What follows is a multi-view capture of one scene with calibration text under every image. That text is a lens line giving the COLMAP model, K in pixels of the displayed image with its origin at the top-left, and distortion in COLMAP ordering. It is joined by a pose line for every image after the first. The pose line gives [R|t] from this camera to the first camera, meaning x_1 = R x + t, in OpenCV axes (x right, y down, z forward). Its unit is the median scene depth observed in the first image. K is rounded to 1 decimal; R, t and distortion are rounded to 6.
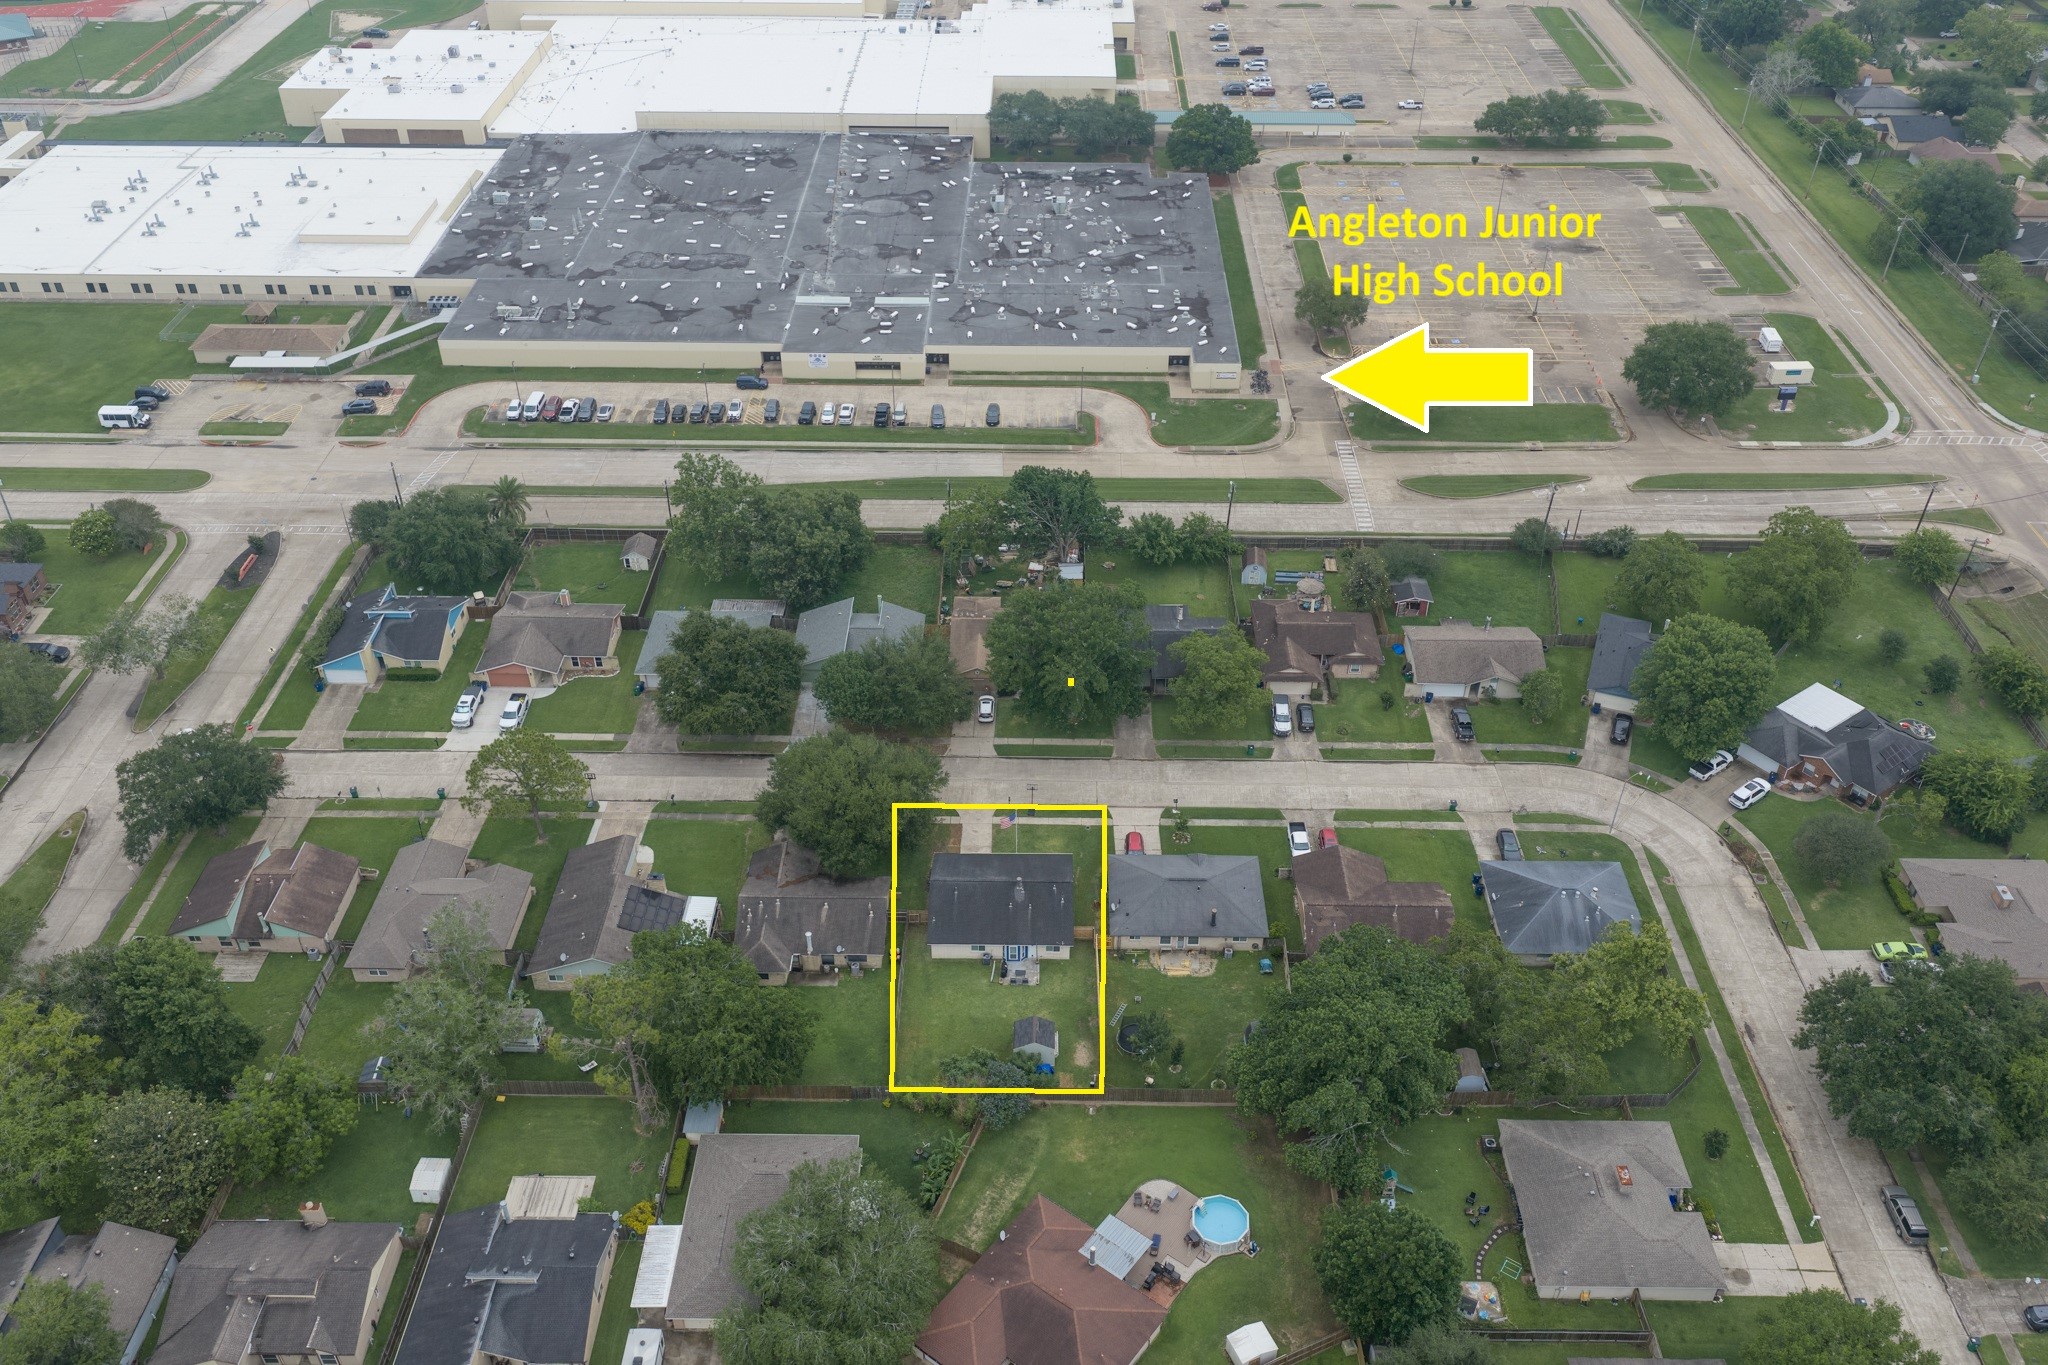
lens RADIAL K [[1688.9, 0, 1024.0], [0, 1688.9, 683.3], [0, 0, 1]] dist [0.046054, -0.095494]
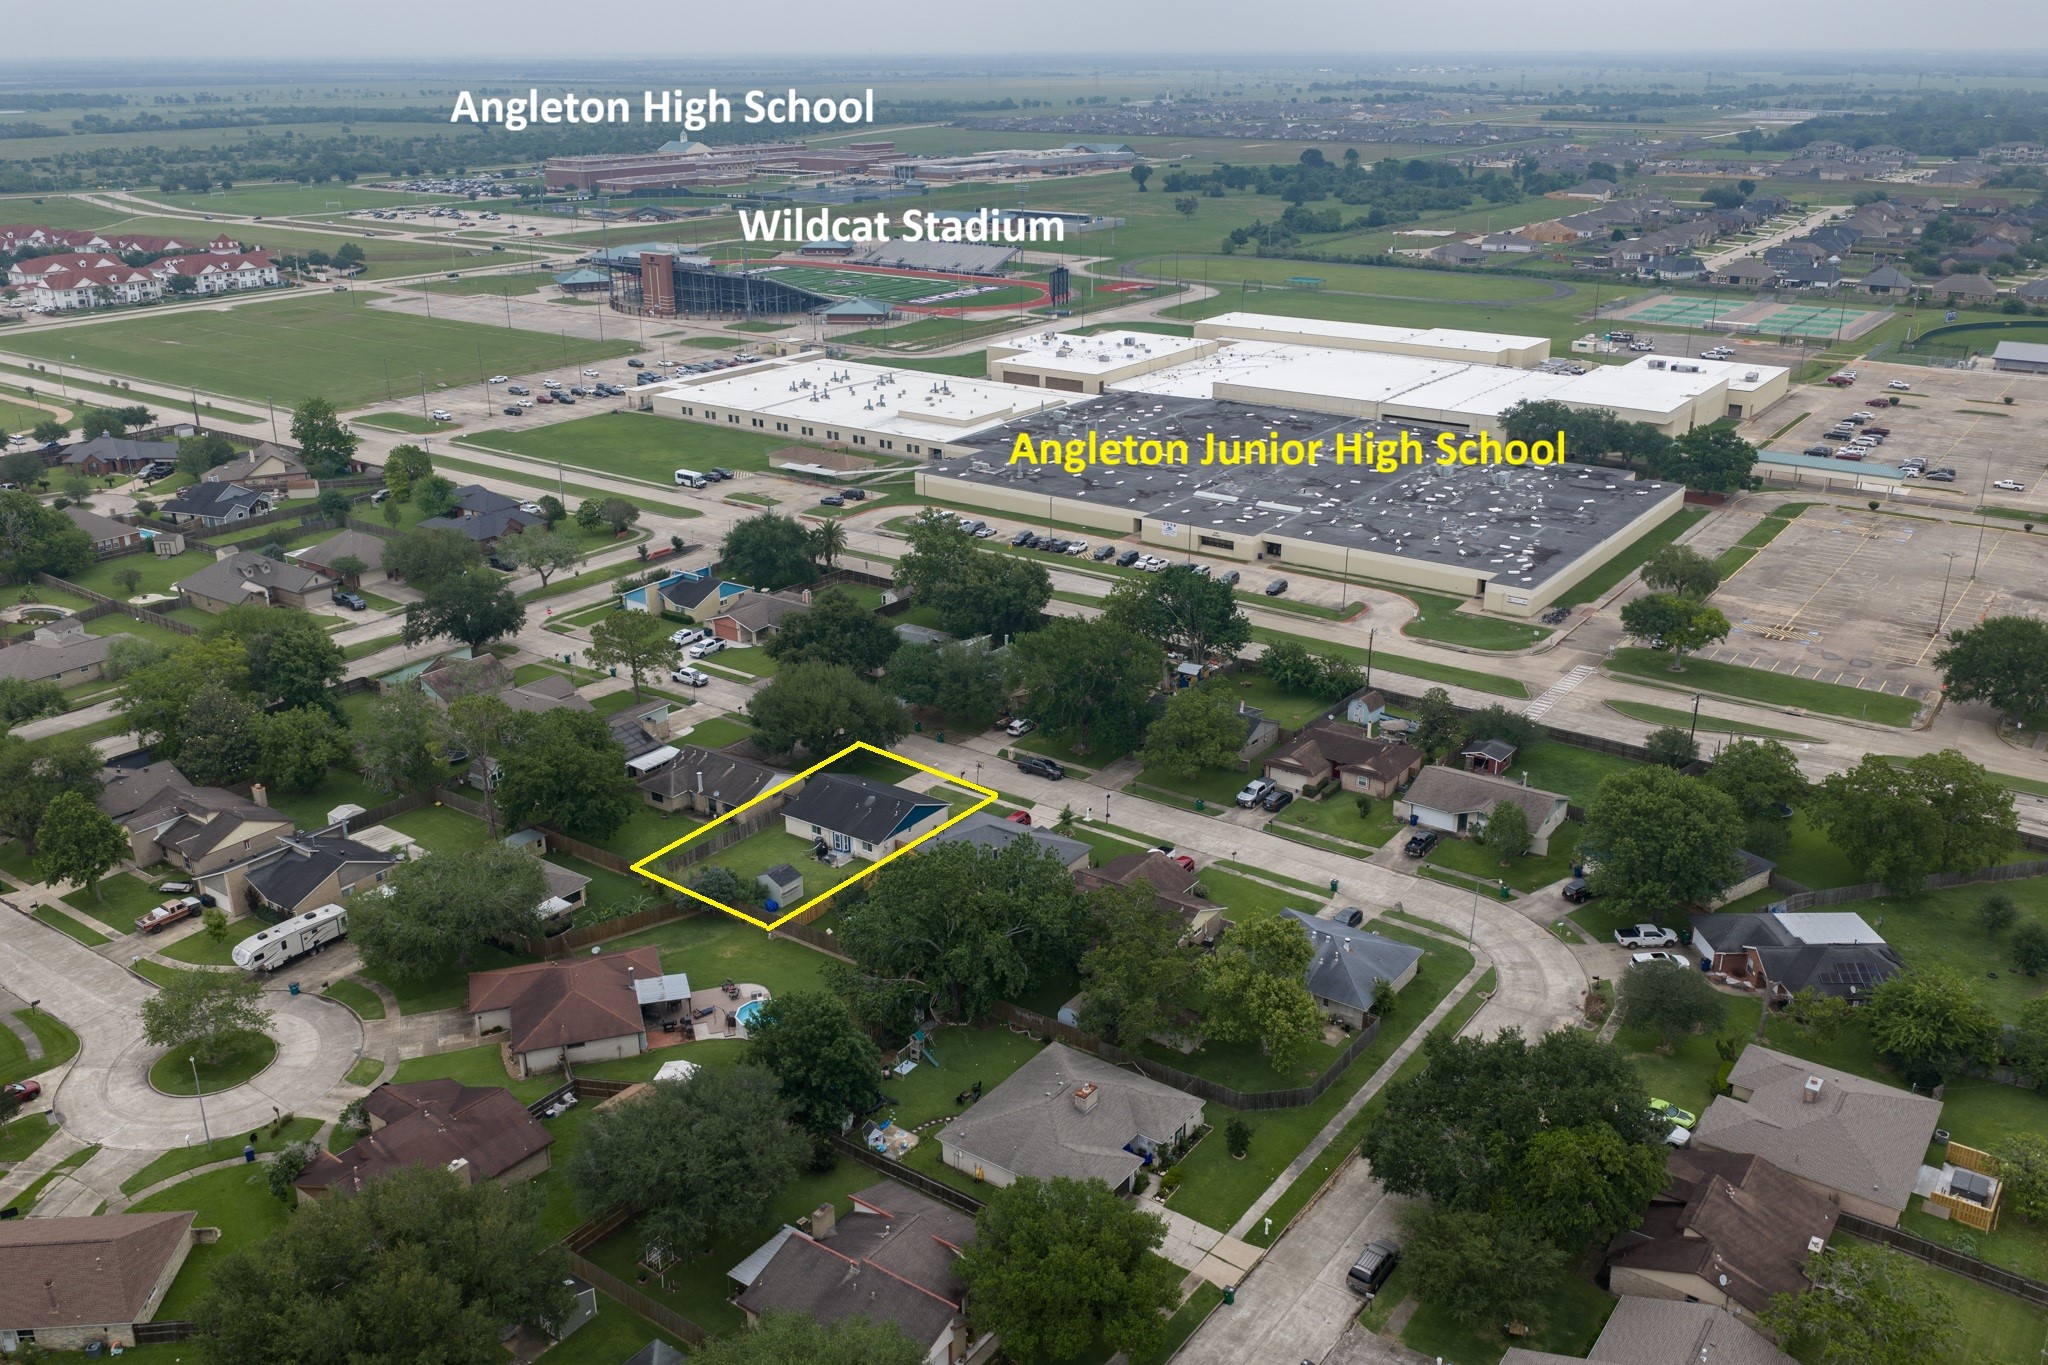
lens RADIAL K [[1688.9, 0, 1024.0], [0, 1688.9, 683.3], [0, 0, 1]] dist [0.046054, -0.095494]
pose [[0.820481, 0.198157, -0.536233, 0.452921], [-0.342184, 0.921643, -0.182989, 0.152594], [0.457954, 0.333629, 0.823996, 0.072546]]
